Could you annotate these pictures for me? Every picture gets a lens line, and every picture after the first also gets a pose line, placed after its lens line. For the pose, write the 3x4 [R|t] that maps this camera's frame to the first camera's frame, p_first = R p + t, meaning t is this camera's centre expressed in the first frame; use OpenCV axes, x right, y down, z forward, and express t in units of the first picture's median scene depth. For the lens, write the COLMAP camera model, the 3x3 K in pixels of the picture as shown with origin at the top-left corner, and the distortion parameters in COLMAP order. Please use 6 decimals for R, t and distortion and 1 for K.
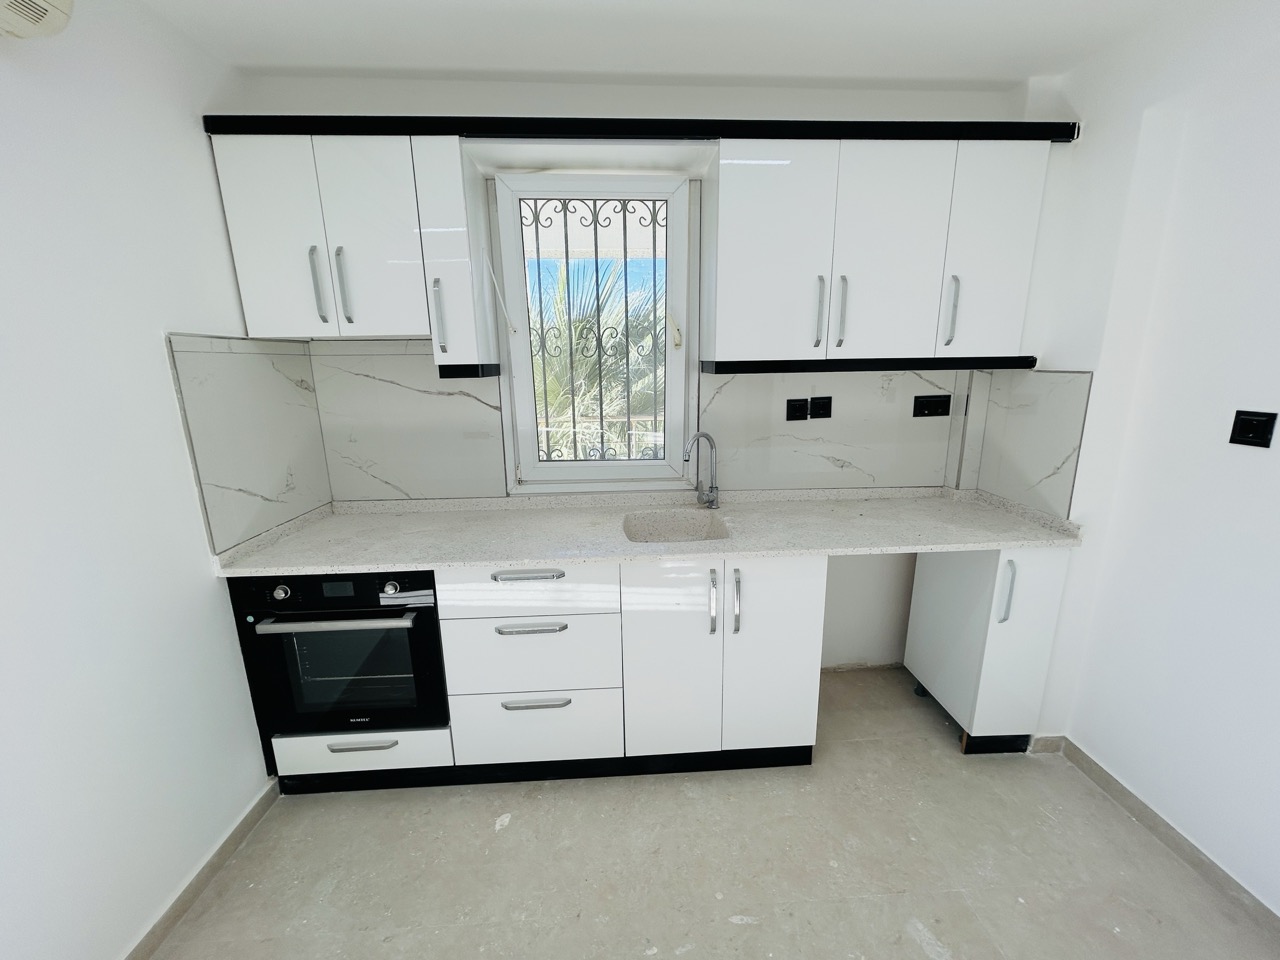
lens RADIAL K [[512.8, 0, 640.5], [0, 512.8, 480.8], [0, 0, 1]] dist [-0.001936, 0.000076]
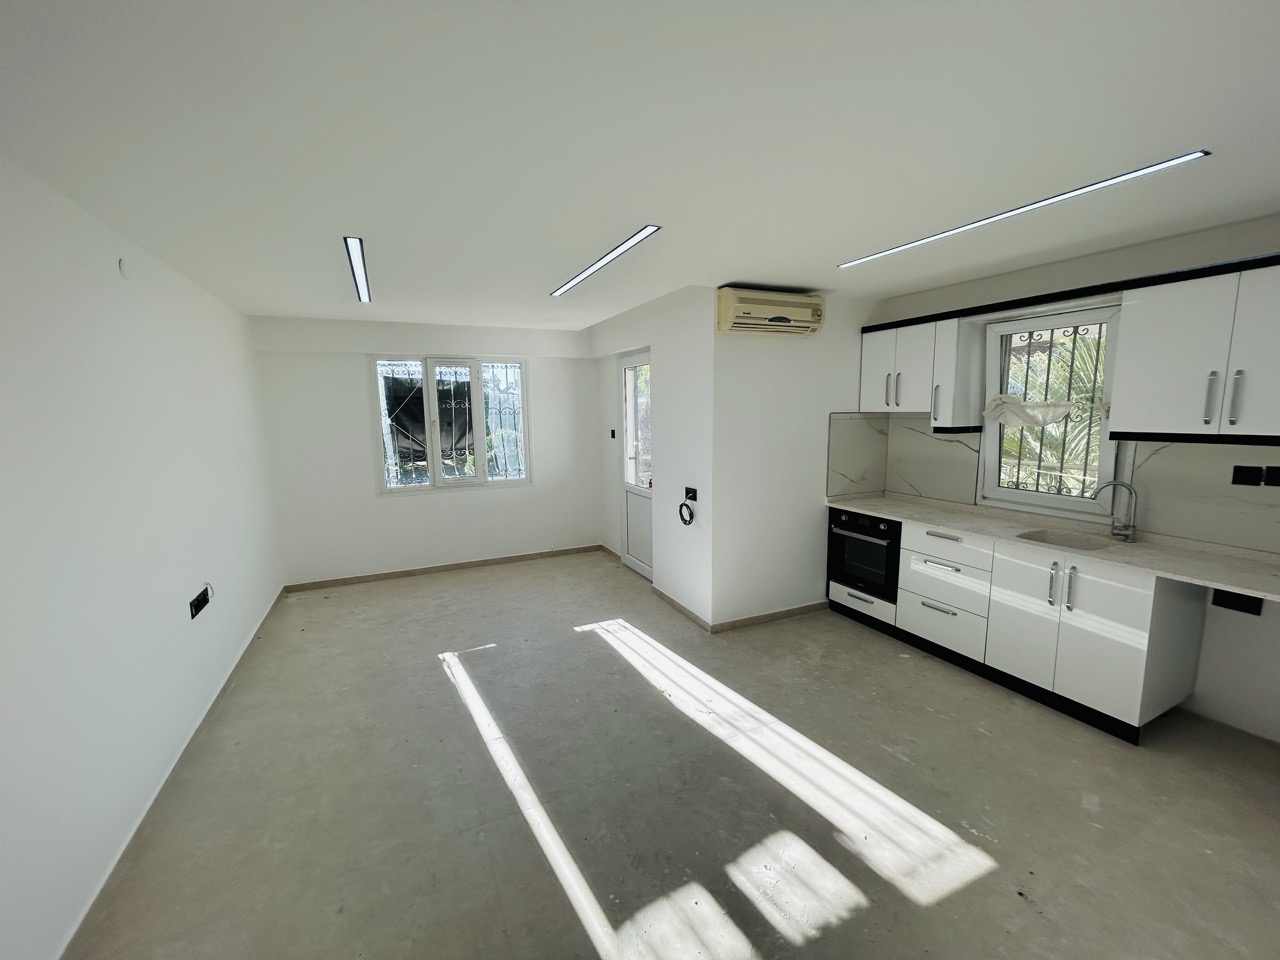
lens RADIAL K [[512.8, 0, 640.5], [0, 512.8, 480.8], [0, 0, 1]] dist [-0.001936, 0.000076]
pose [[0.389651, 0.136891, -0.910732, 0.917680], [-0.199556, 0.977947, 0.061615, 0.076701], [0.899082, 0.157734, 0.408376, -0.730526]]
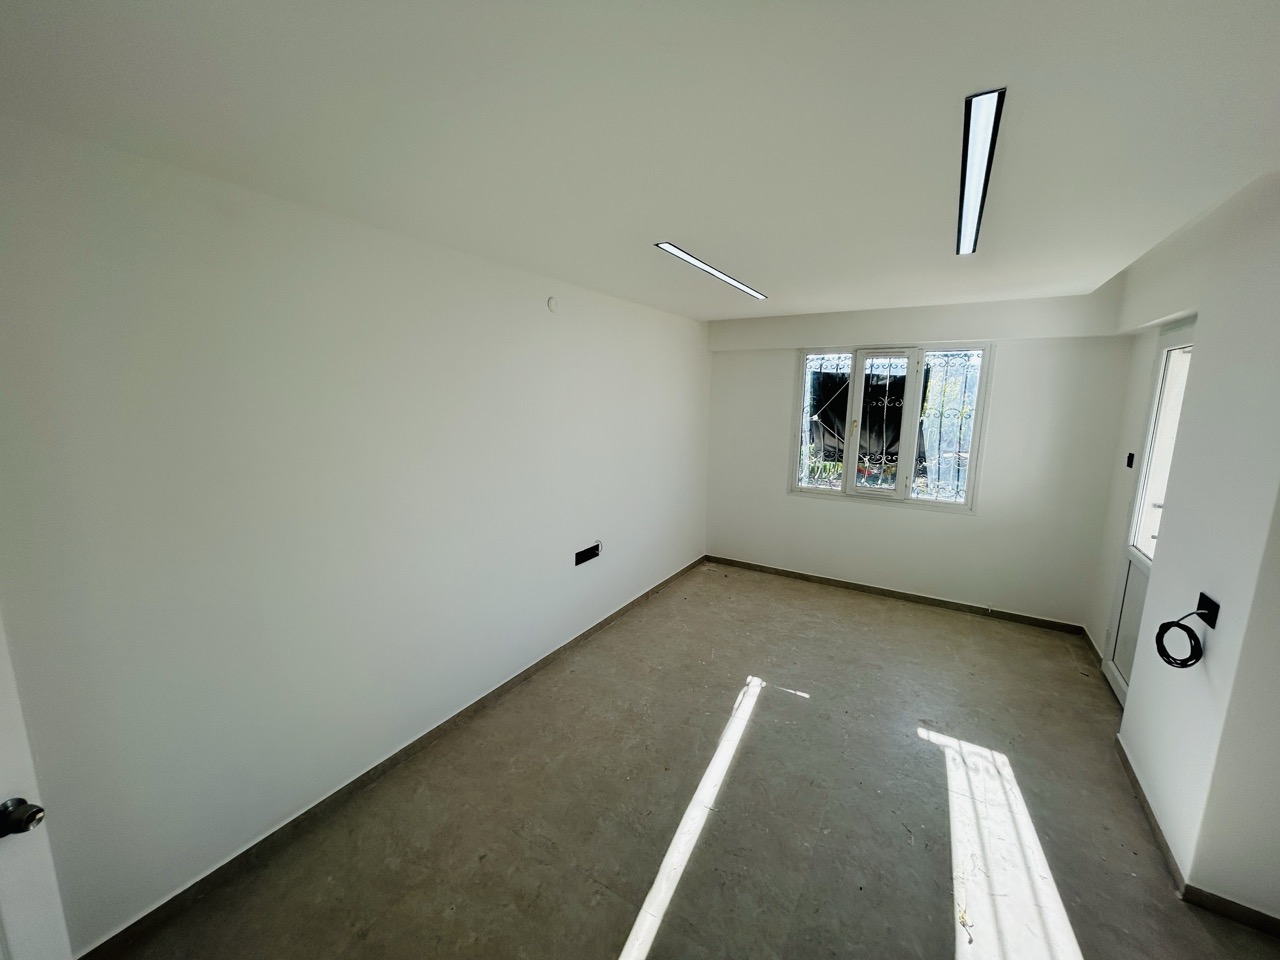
lens RADIAL K [[512.8, 0, 640.5], [0, 512.8, 480.8], [0, 0, 1]] dist [-0.001936, 0.000076]
pose [[-0.559259, 0.146975, -0.815860, 0.557665], [-0.192068, 0.934407, 0.299990, -0.106289], [0.806436, 0.324472, -0.494346, -0.204689]]
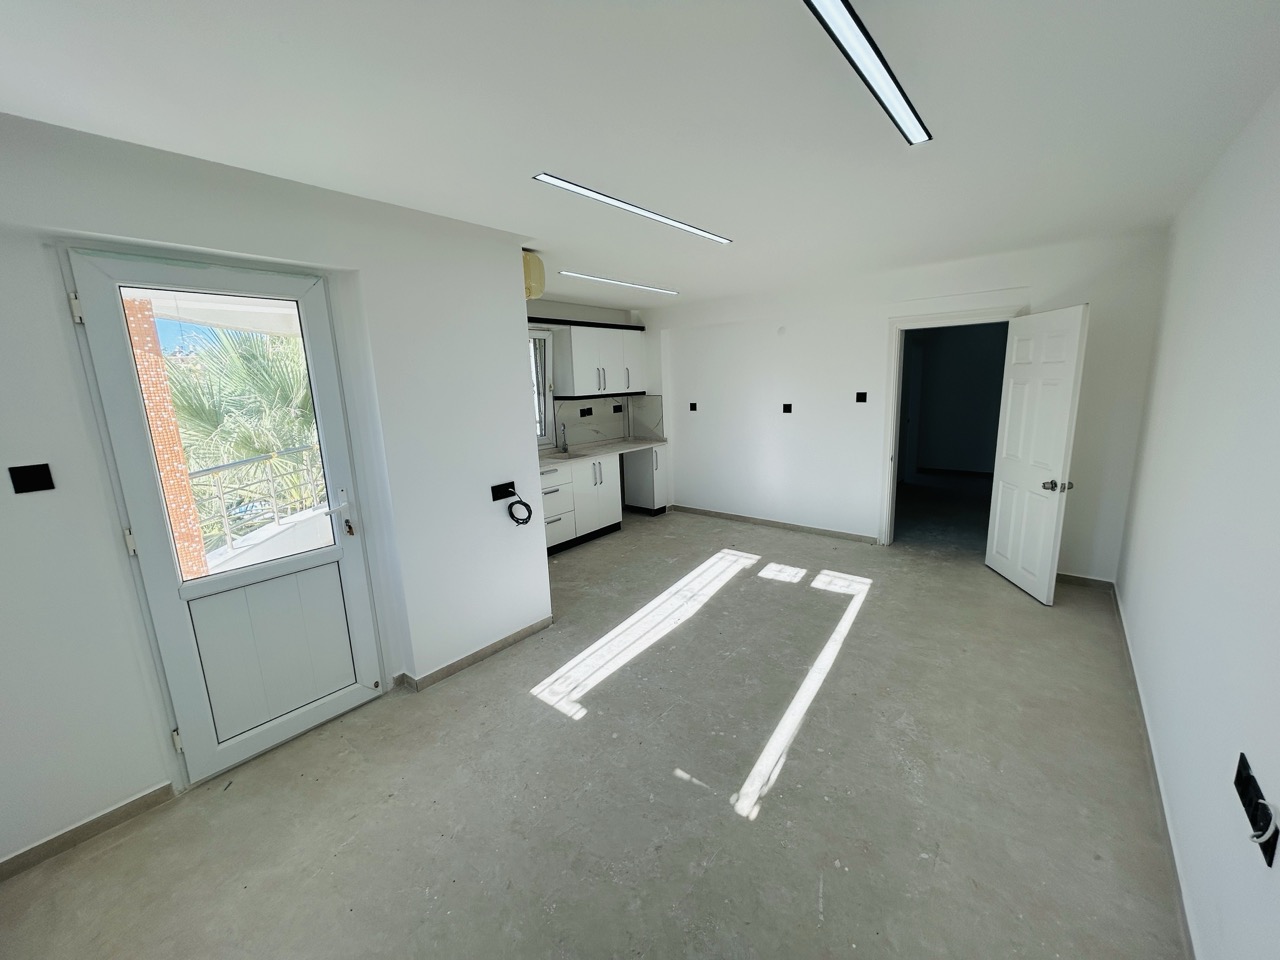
lens RADIAL K [[516.3, 0, 637.8], [0, 516.3, 477.9], [0, 0, 1]] dist [0.001207, -0.000038]
pose [[0.675339, -0.149076, 0.722284, -1.692048], [0.192344, 0.981066, 0.022645, 0.212459], [-0.711984, 0.123634, 0.691226, -1.152740]]
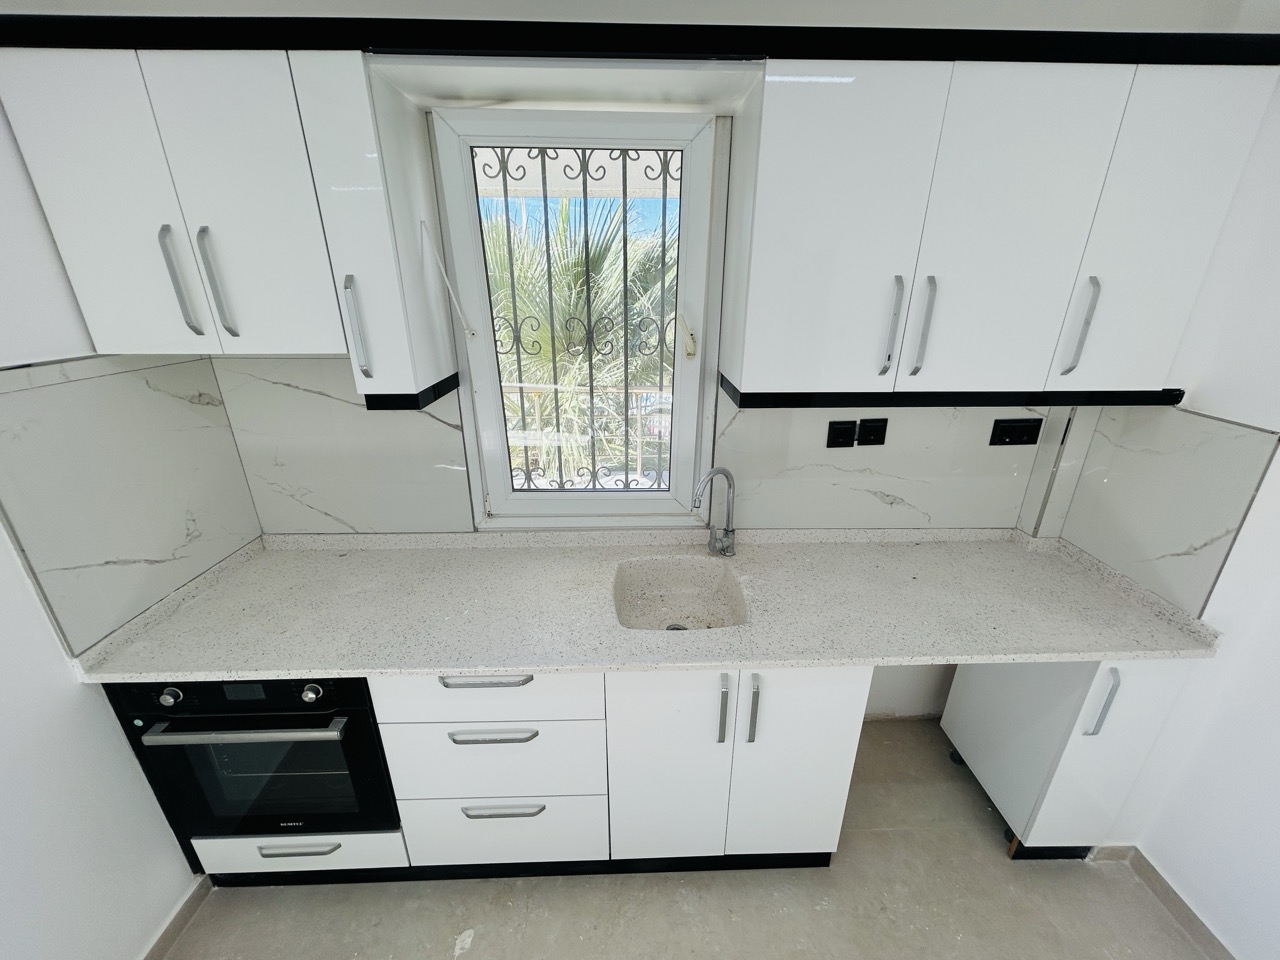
lens RADIAL K [[509.1, 0, 640.0], [0, 509.1, 480.0], [0, 0, 1]] dist [-0.001112, -0.000311]
pose [[0.999493, 0.025352, -0.019236, 0.018424], [-0.022335, 0.989405, 0.143454, -0.197746], [0.022669, -0.142952, 0.989470, 0.246165]]
